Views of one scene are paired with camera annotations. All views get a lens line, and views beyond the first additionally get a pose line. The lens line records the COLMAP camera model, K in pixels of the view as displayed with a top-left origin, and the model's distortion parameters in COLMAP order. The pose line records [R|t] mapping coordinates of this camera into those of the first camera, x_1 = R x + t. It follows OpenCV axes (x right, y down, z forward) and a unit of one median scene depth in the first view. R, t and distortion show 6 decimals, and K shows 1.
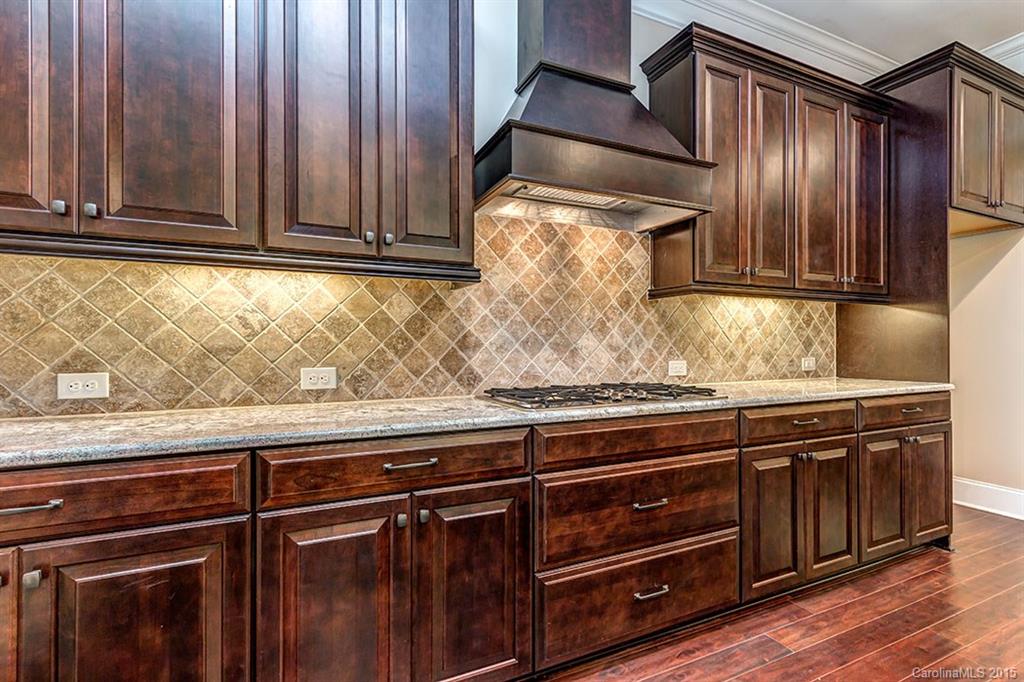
lens RADIAL K [[474.4, 0, 512.9], [0, 474.4, 338.8], [0, 0, 1]] dist [0.004493, 0.000416]
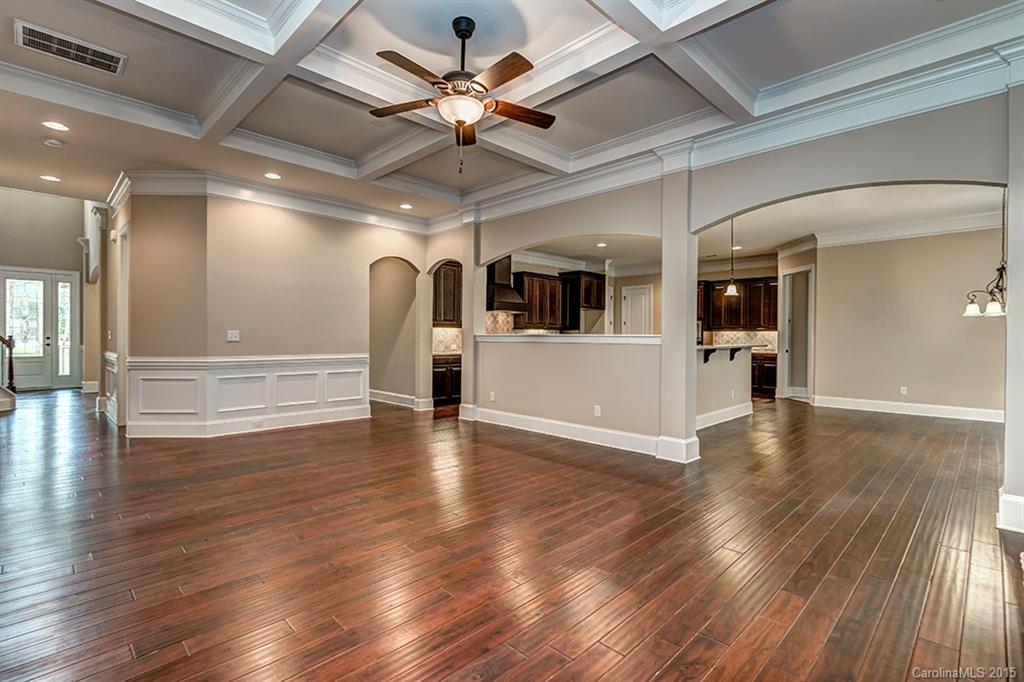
lens RADIAL K [[474.4, 0, 512.0], [0, 474.4, 337.4], [0, 0, 1]] dist [0.004493, 0.000416]
pose [[0.943633, 0.003981, 0.330969, -1.116950], [-0.006569, 0.999956, 0.006702, -0.041521], [-0.330927, -0.008499, 0.943618, -2.970134]]
